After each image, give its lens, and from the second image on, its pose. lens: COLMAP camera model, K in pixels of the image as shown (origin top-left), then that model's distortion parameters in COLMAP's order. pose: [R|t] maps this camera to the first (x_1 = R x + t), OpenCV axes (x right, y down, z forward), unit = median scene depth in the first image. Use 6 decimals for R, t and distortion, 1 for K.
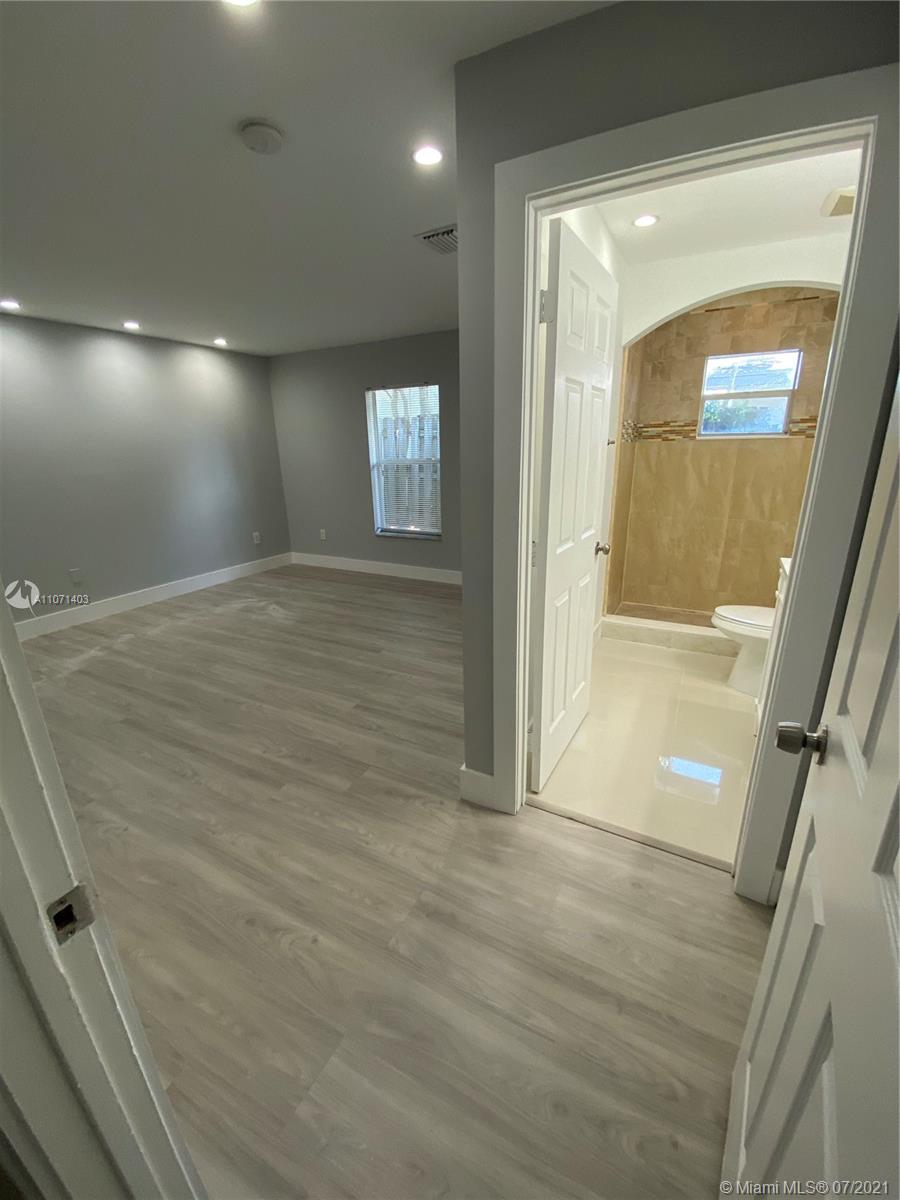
lens RADIAL K [[478.1, 0, 453.7], [0, 478.1, 594.5], [0, 0, 1]] dist [0.000092, -0.000028]
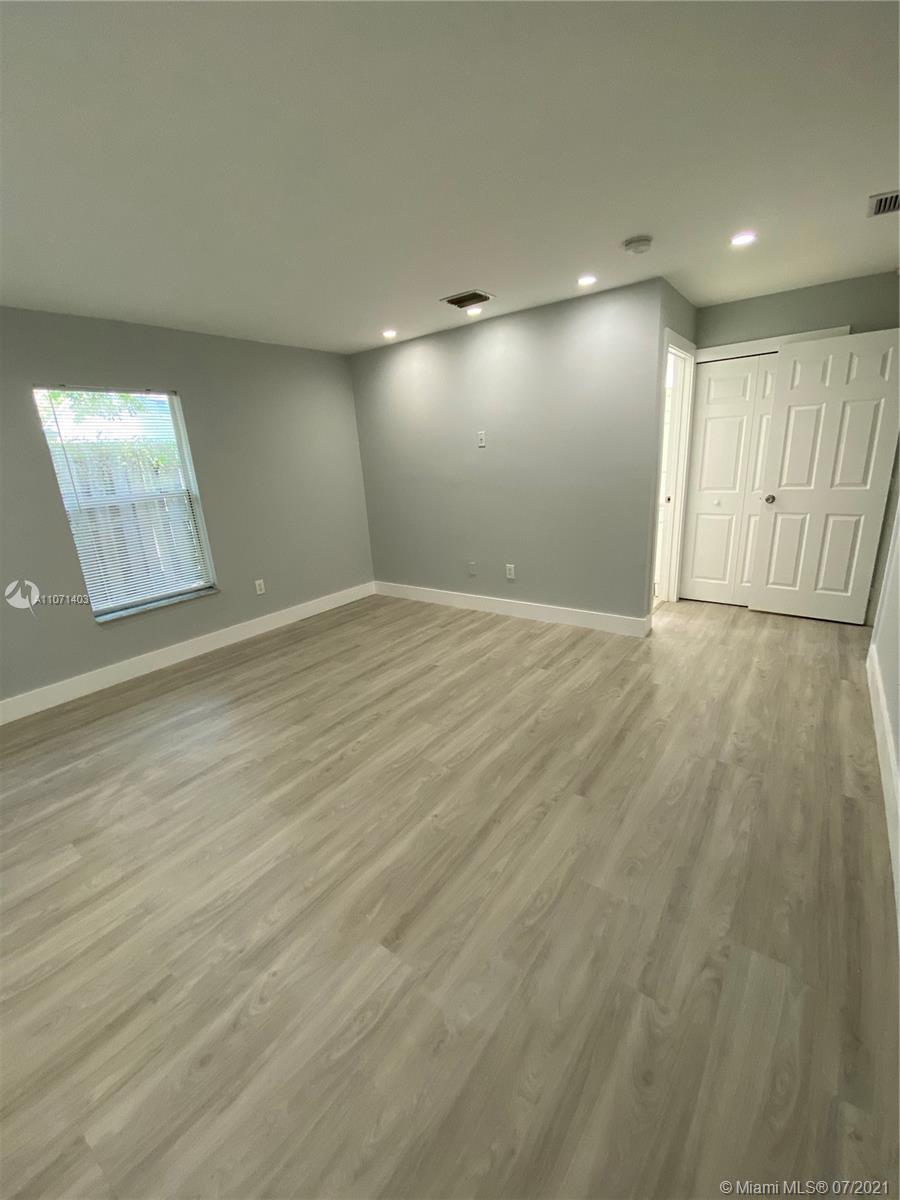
lens RADIAL K [[480.4, 0, 450.0], [0, 480.4, 600.0], [0, 0, 1]] dist [0.049696, -0.034964]
pose [[0.158363, -0.270890, 0.949494, -0.980239], [0.344621, 0.916320, 0.203947, -0.182292], [-0.925288, 0.294918, 0.238466, 0.649165]]
